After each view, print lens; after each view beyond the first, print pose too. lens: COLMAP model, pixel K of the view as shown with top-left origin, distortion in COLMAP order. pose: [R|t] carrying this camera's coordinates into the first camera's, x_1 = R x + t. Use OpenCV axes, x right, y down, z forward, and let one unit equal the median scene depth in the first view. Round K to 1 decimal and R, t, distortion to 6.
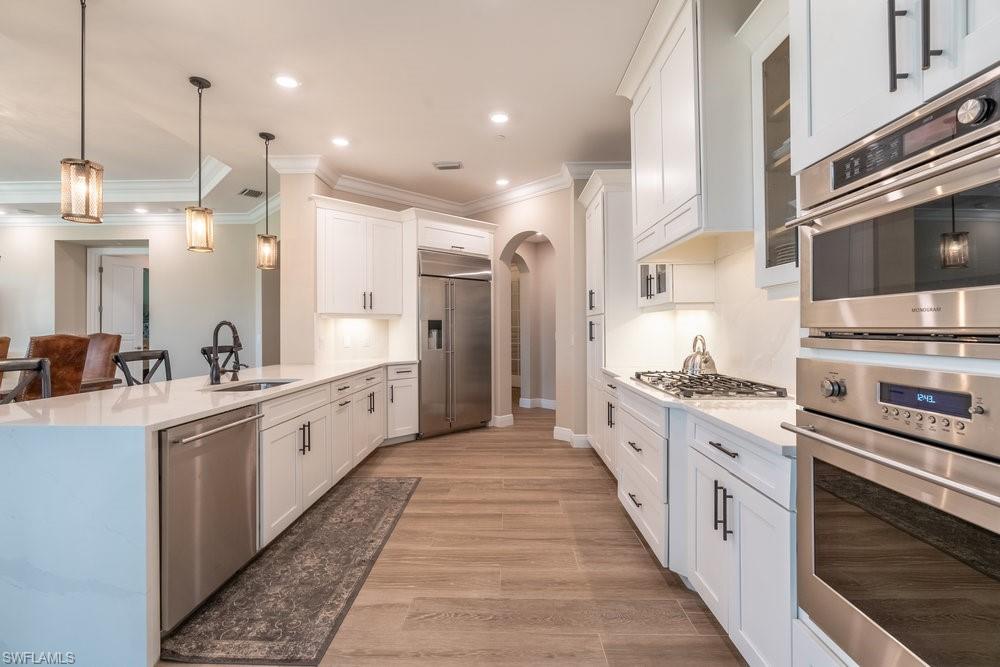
lens RADIAL K [[448.1, 0, 499.2], [0, 448.1, 329.3], [0, 0, 1]] dist [0.001185, 0.000740]
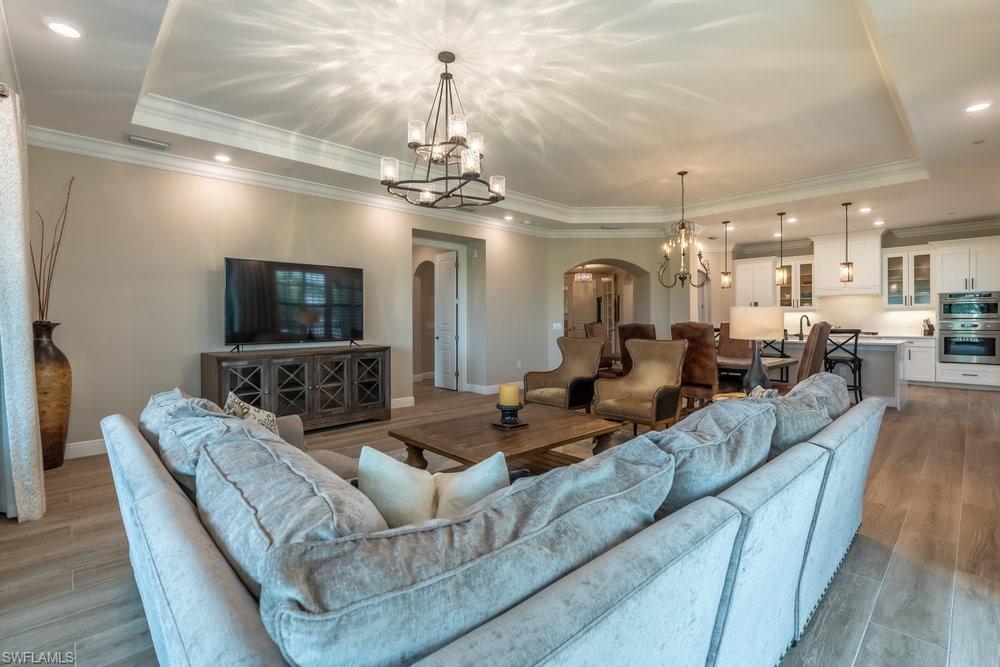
lens RADIAL K [[456.7, 0, 496.7], [0, 456.7, 321.1], [0, 0, 1]] dist [-0.001266, 0.000108]
pose [[0.705344, -0.006347, 0.708837, -3.694319], [0.003647, 0.999979, 0.005325, -0.005617], [-0.708856, -0.001171, 0.705352, 0.393129]]
